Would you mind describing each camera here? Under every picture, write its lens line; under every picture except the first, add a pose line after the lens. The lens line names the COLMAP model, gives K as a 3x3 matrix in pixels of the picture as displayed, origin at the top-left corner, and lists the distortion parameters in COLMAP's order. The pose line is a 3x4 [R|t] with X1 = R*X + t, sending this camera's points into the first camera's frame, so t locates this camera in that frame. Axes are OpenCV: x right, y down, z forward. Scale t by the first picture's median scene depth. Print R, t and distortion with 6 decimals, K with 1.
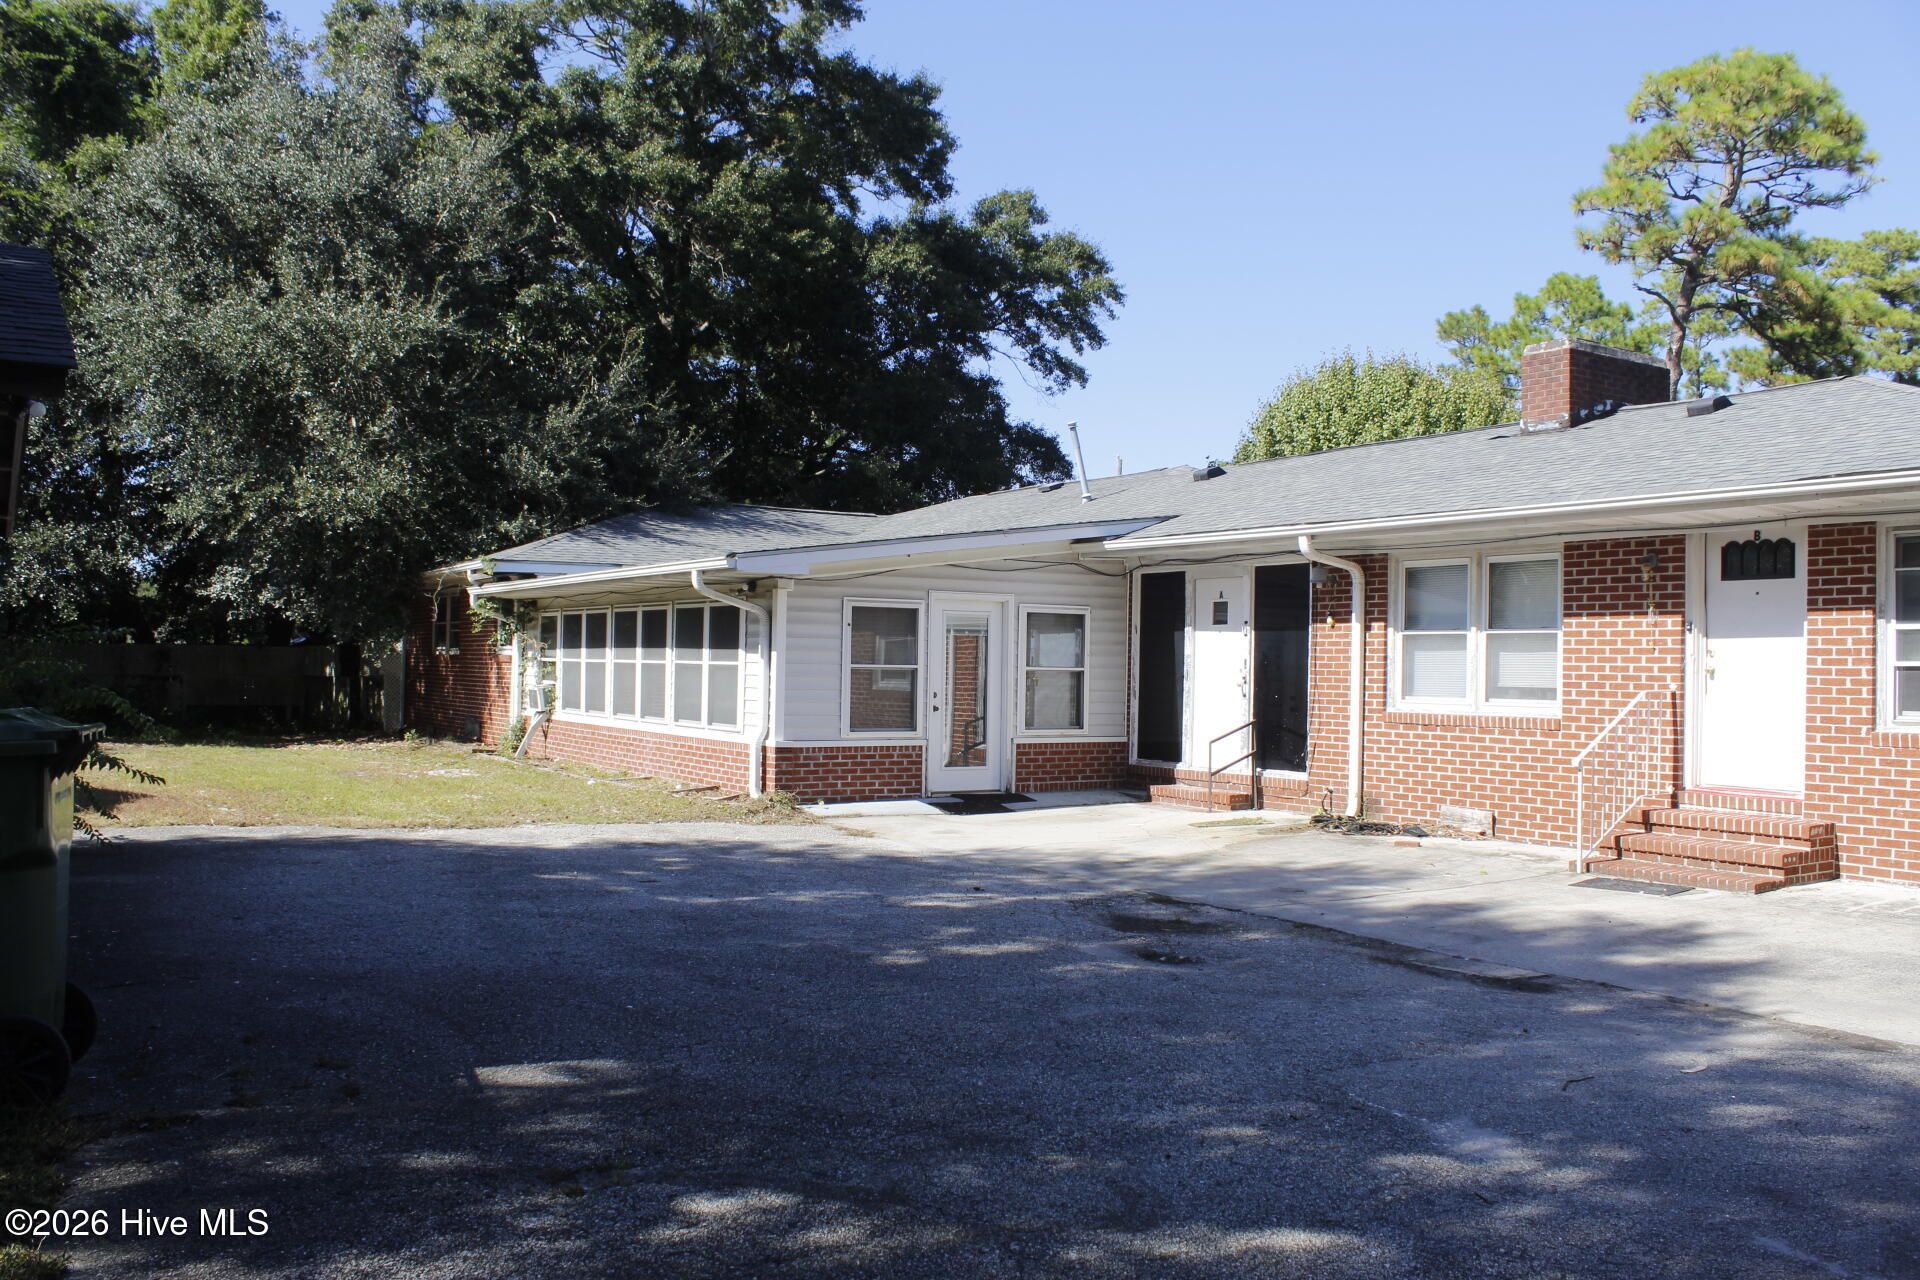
lens RADIAL K [[1594.6, 0, 952.4], [0, 1594.6, 643.0], [0, 0, 1]] dist [-0.163513, 0.141981]
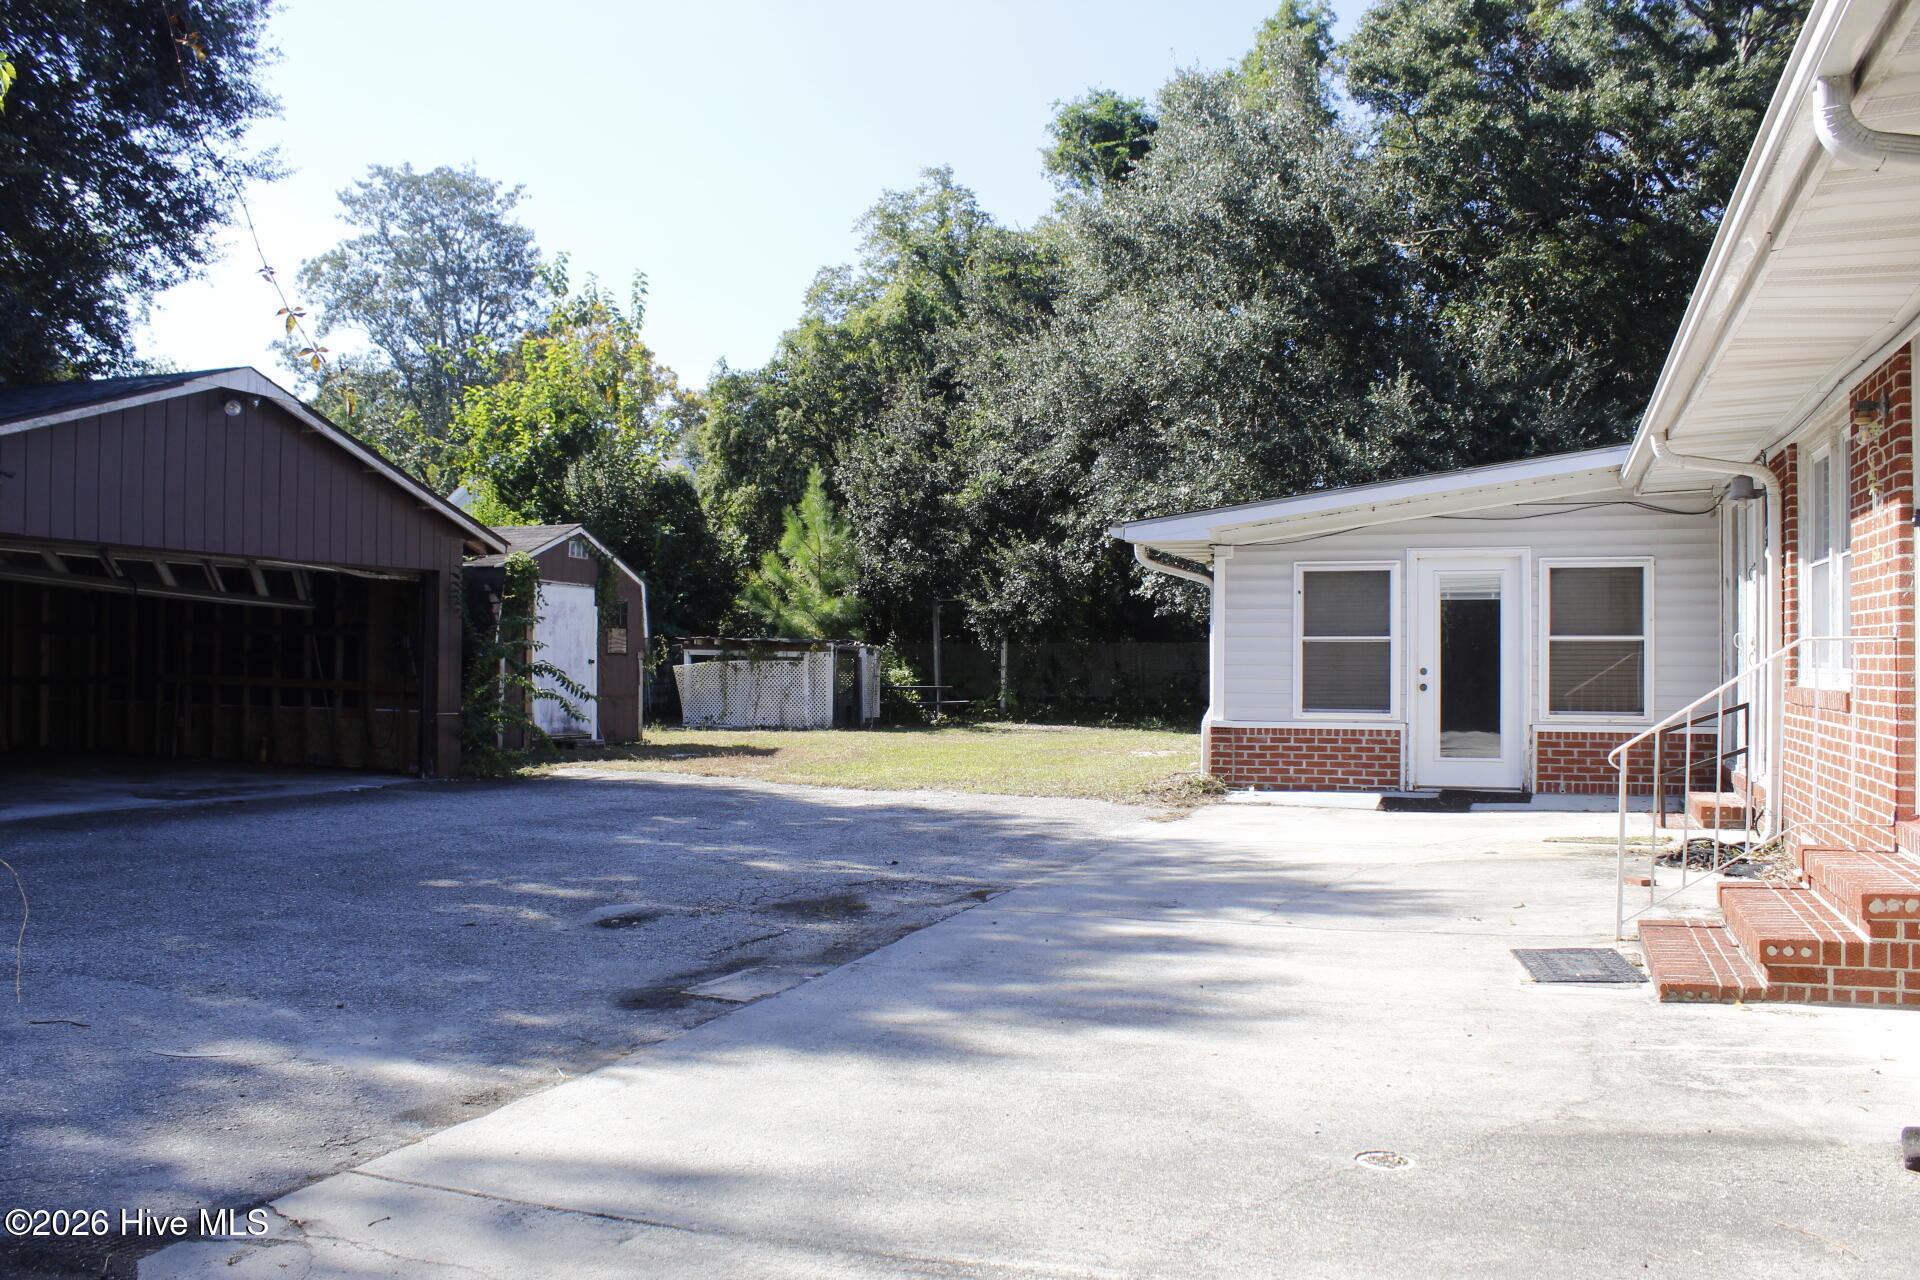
lens RADIAL K [[1594.6, 0, 950.8], [0, 1594.6, 644.3], [0, 0, 1]] dist [-0.163513, 0.141981]
pose [[0.608648, -0.020629, -0.793172, 0.507639], [0.016961, 0.999772, -0.012987, 0.025223], [0.793259, -0.005548, 0.608859, 0.296244]]
